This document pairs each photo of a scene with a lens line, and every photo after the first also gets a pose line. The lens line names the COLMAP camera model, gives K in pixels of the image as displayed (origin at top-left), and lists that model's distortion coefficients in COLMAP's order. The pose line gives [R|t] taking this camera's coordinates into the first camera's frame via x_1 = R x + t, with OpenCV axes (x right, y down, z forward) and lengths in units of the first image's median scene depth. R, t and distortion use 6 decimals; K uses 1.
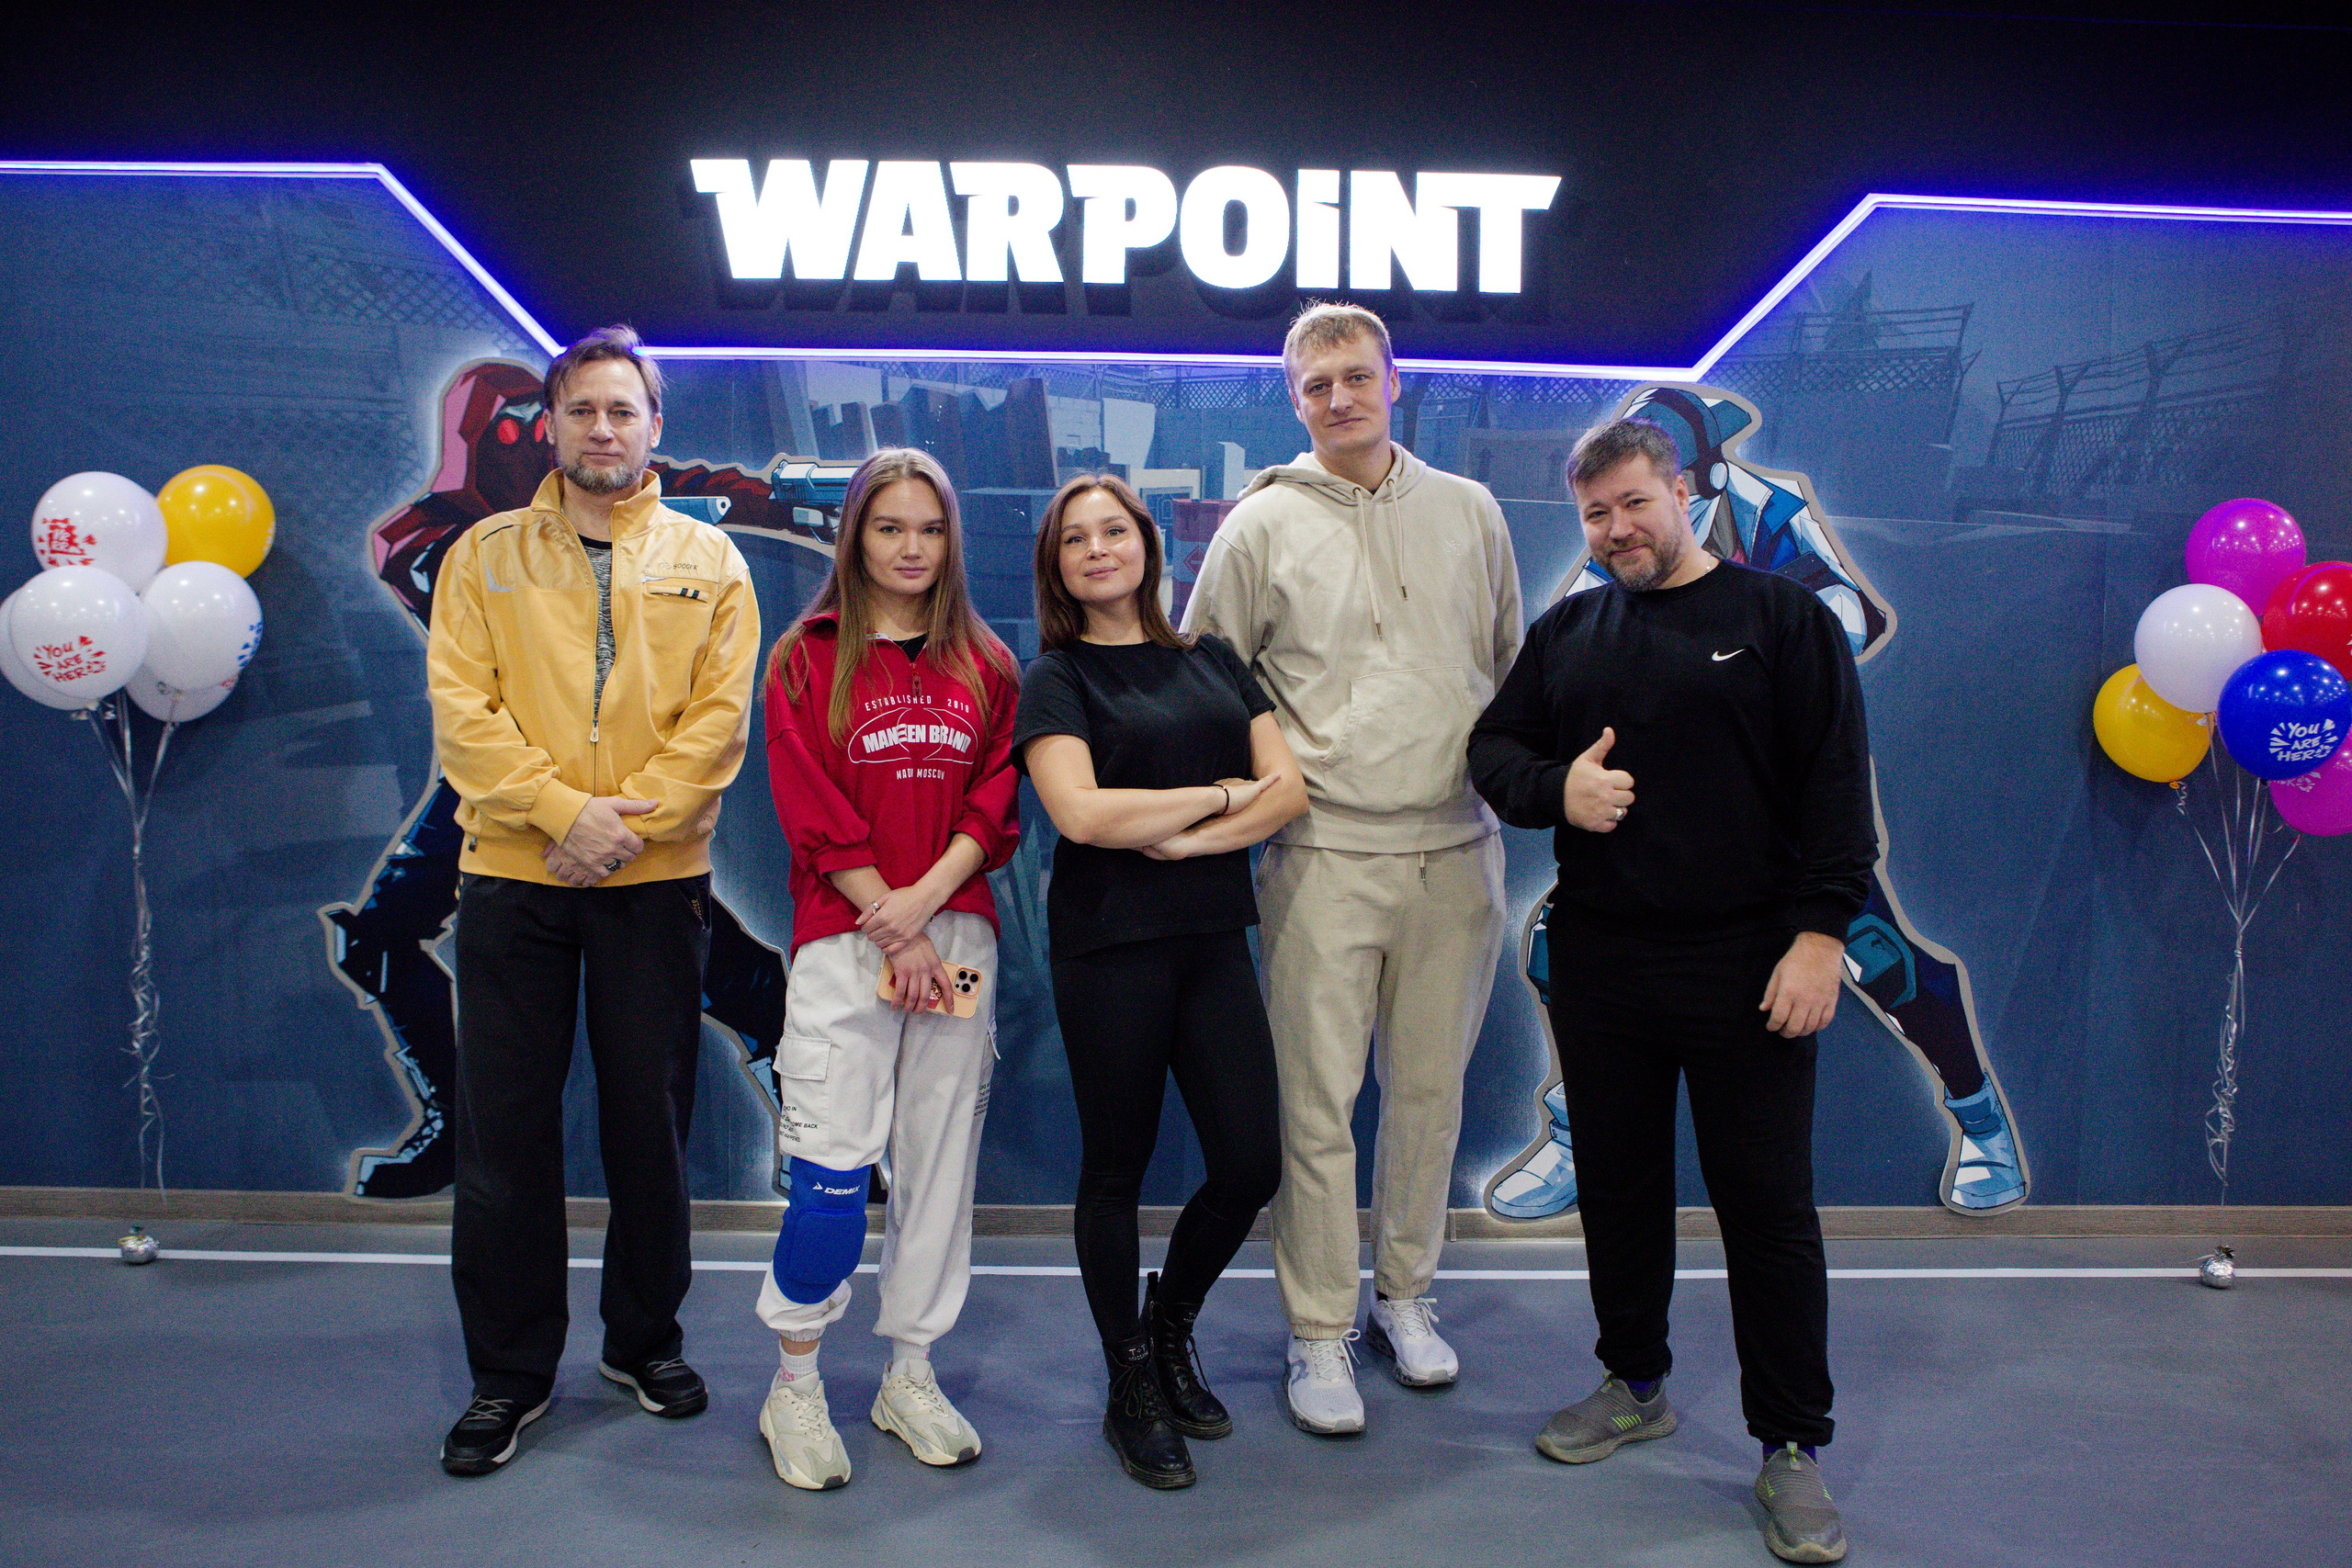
lens RADIAL K [[1794.7, 0, 1188.3], [0, 1794.7, 745.2], [0, 0, 1]] dist [-0.115386, 0.104361]
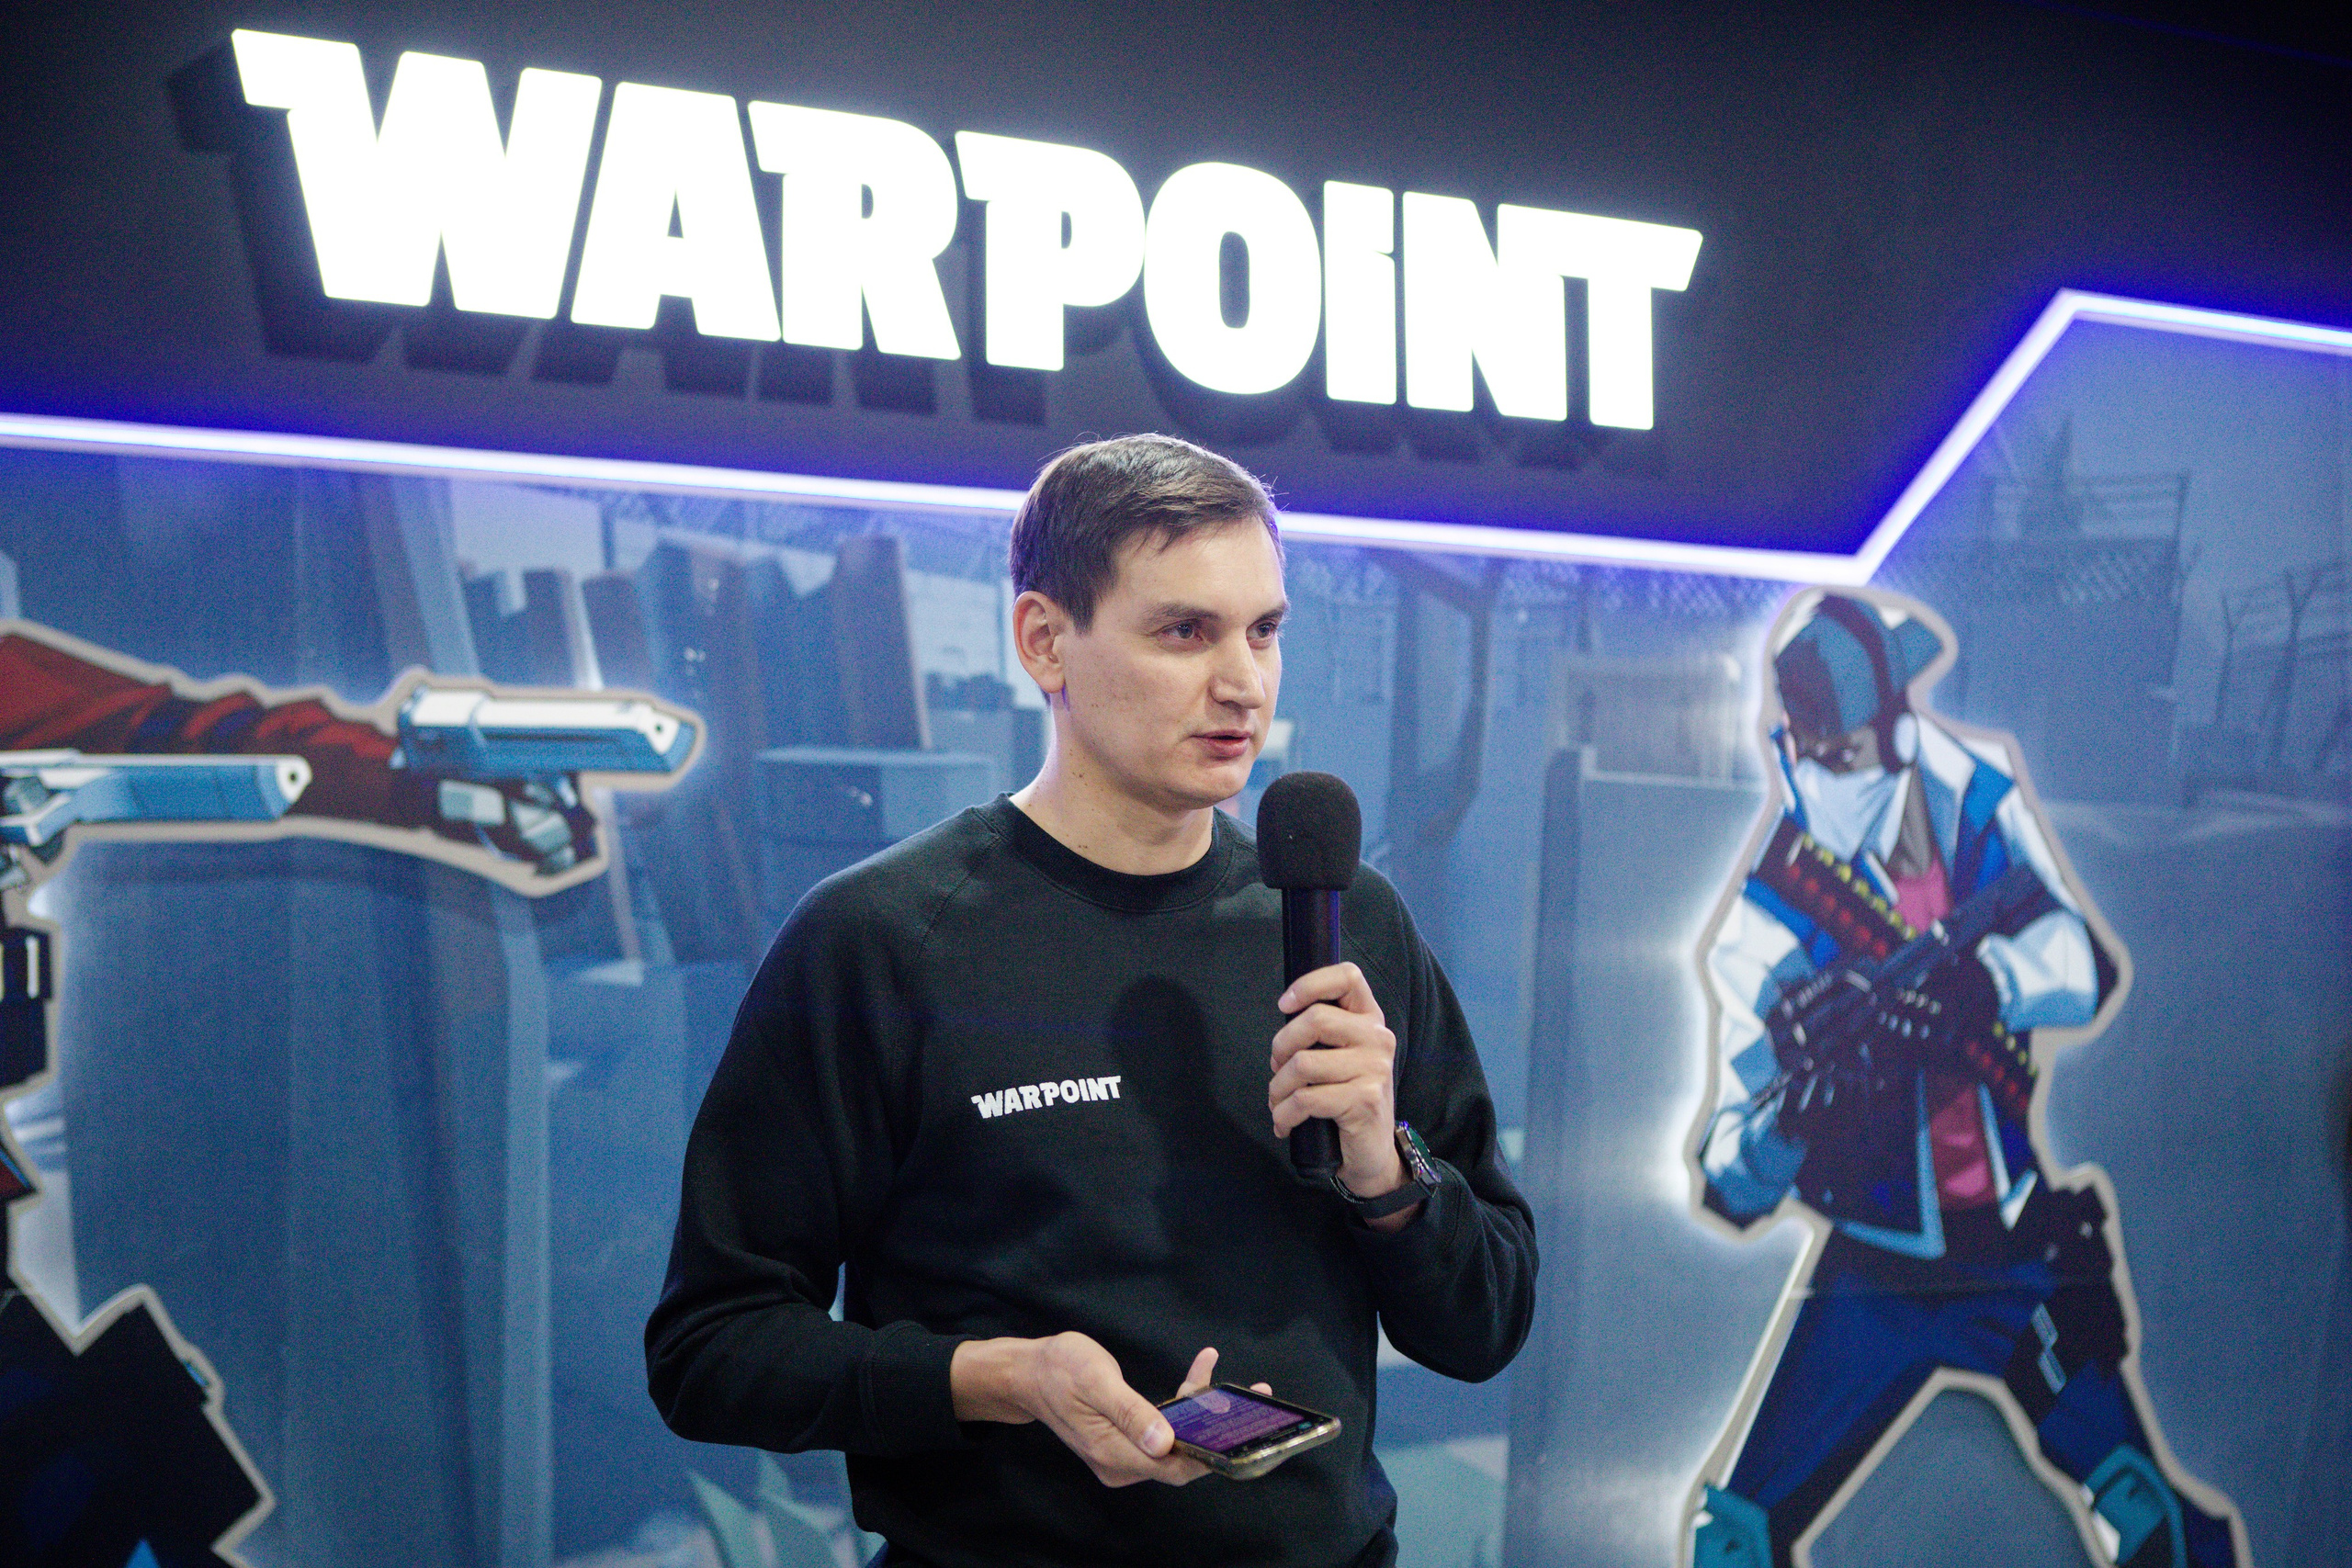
lens RADIAL K [[3331.1, 0, 1174.5], [0, 3331.1, 780.6], [0, 0, 1]] dist [0.020404, 0.013778]
pose [[0.868411, 0.006370, 0.495804, -0.491939], [0.042641, 0.995254, -0.087473, -0.048698], [-0.494008, 0.097104, 0.864018, 0.138240]]
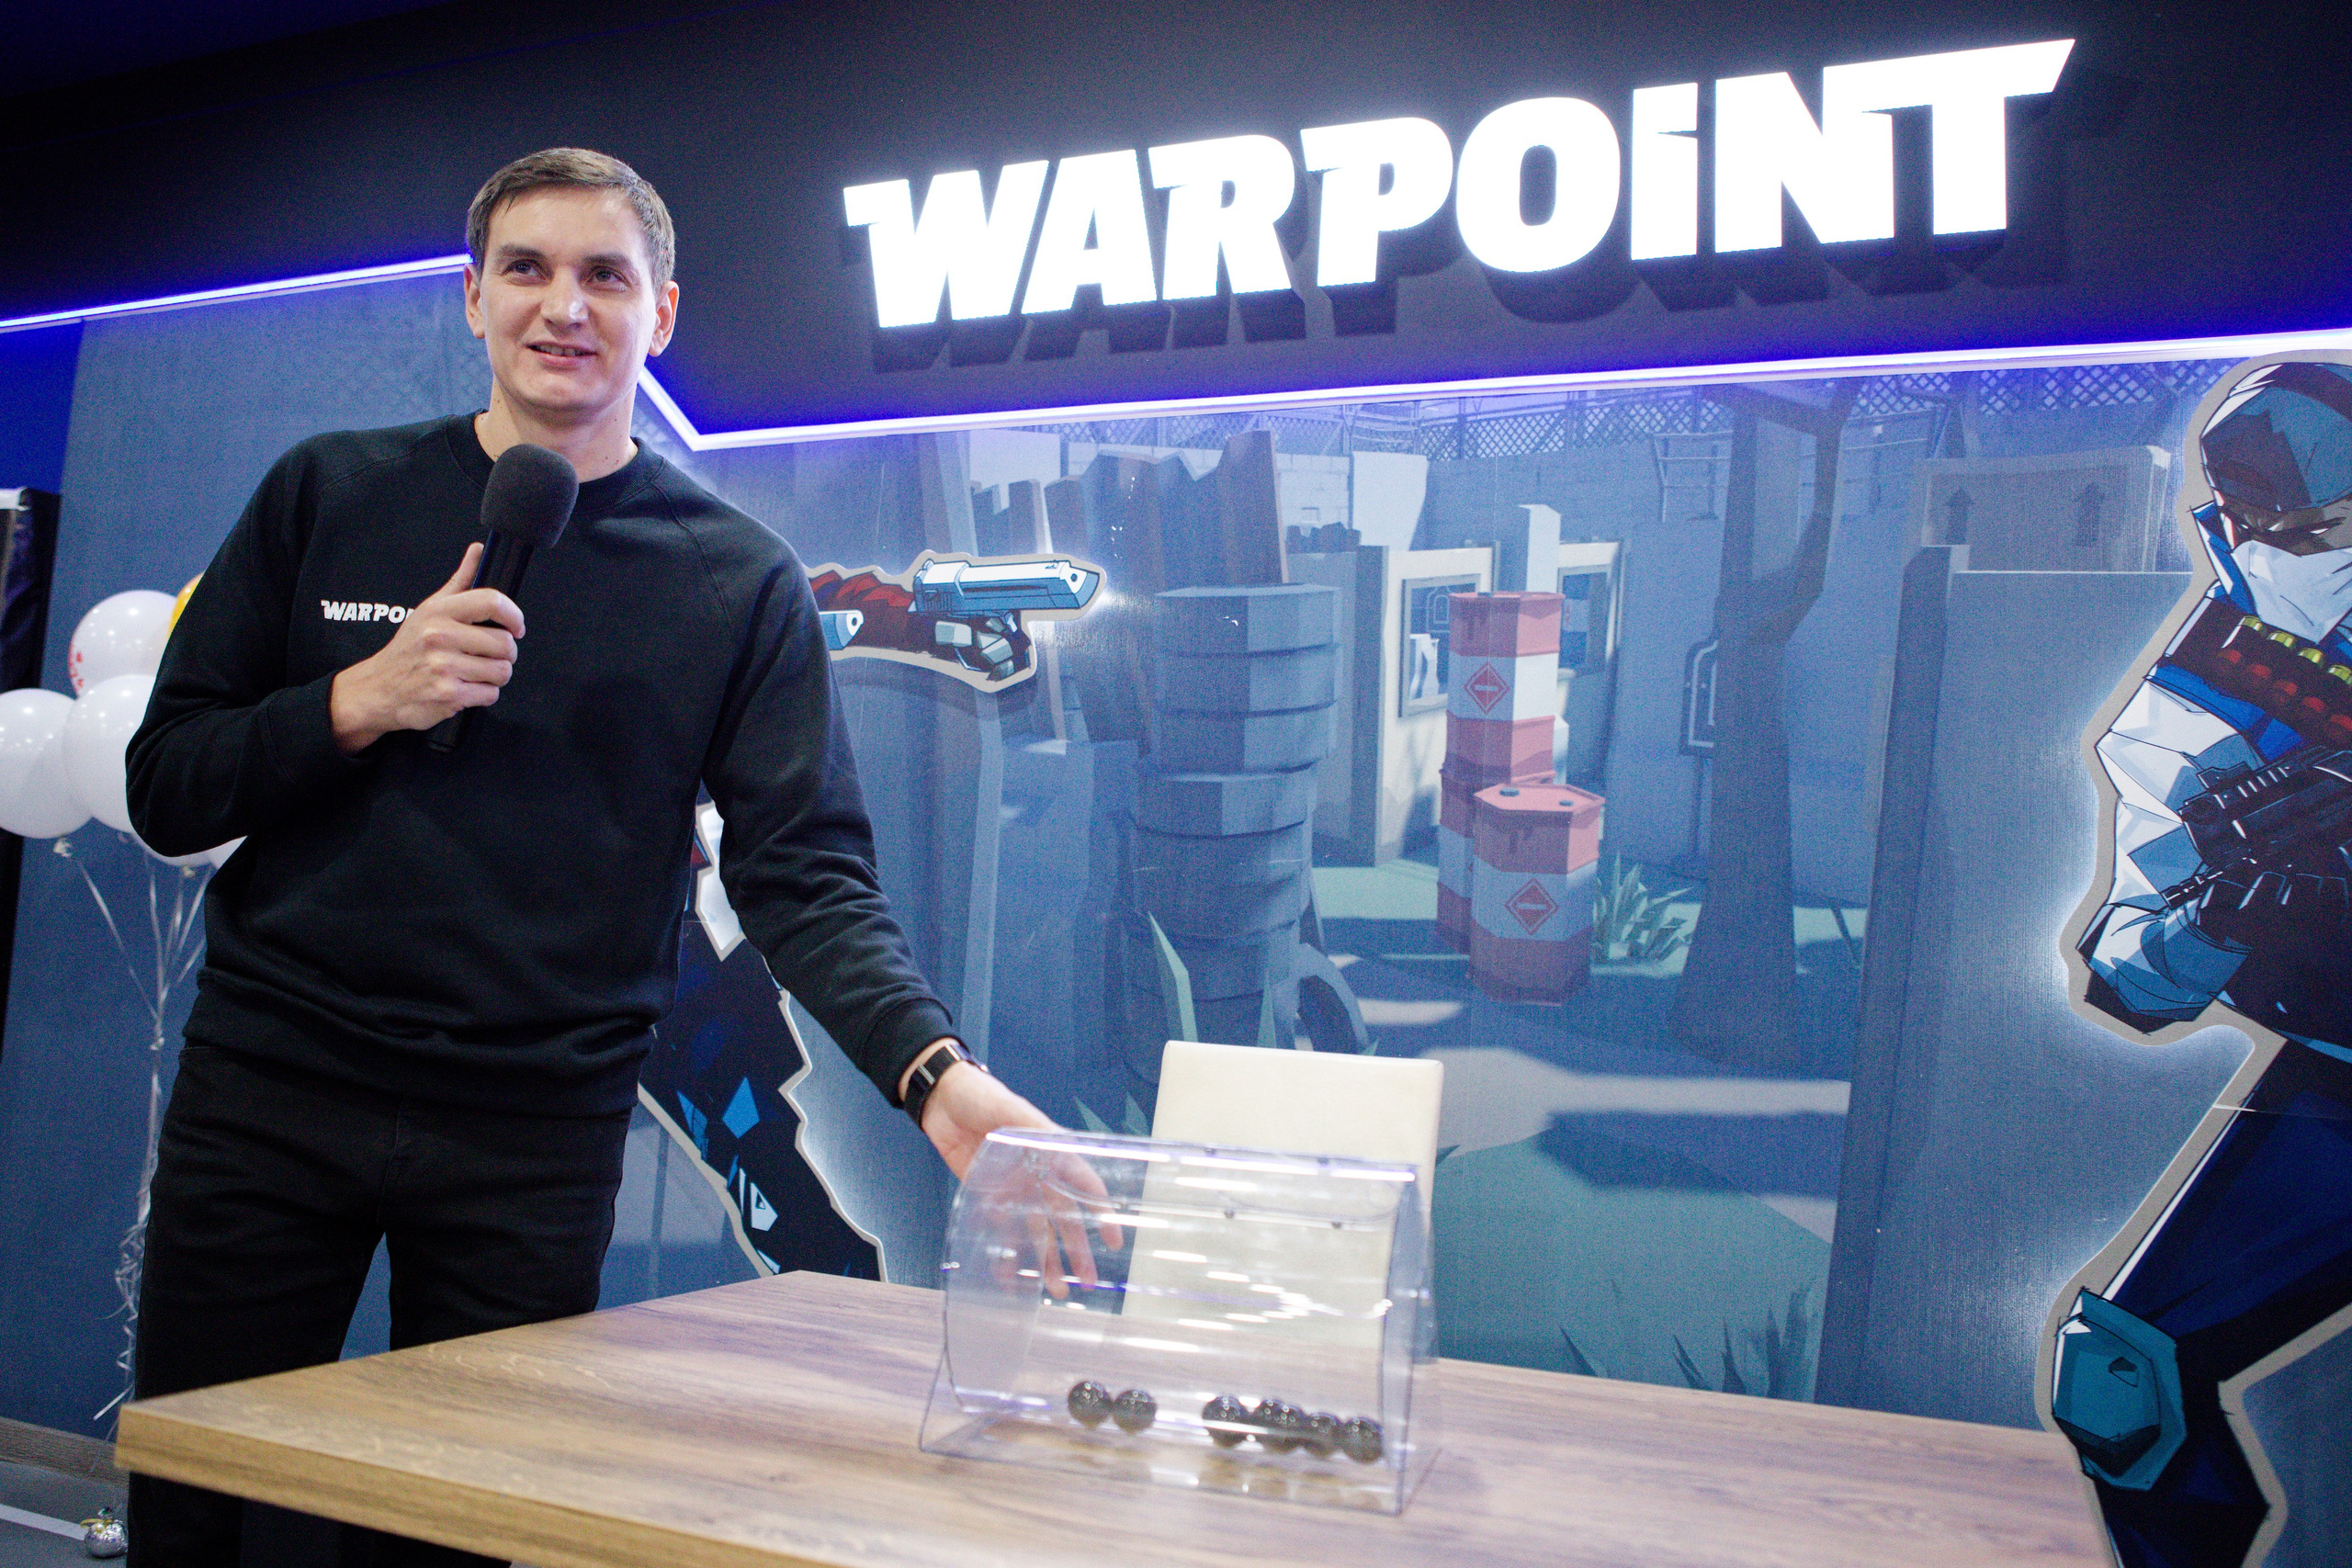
lens RADIAL K [[1867.2, 0, 1166.1], [0, 1867.2, 725.2], [0, 0, 1]] dist [-0.106462, 0.094139]
pose [[0.912067, -0.014932, -0.409769, 0.177305], [-0.064485, 0.981678, -0.179304, 0.039190], [0.404939, 0.189961, 0.894393, 0.362254]]
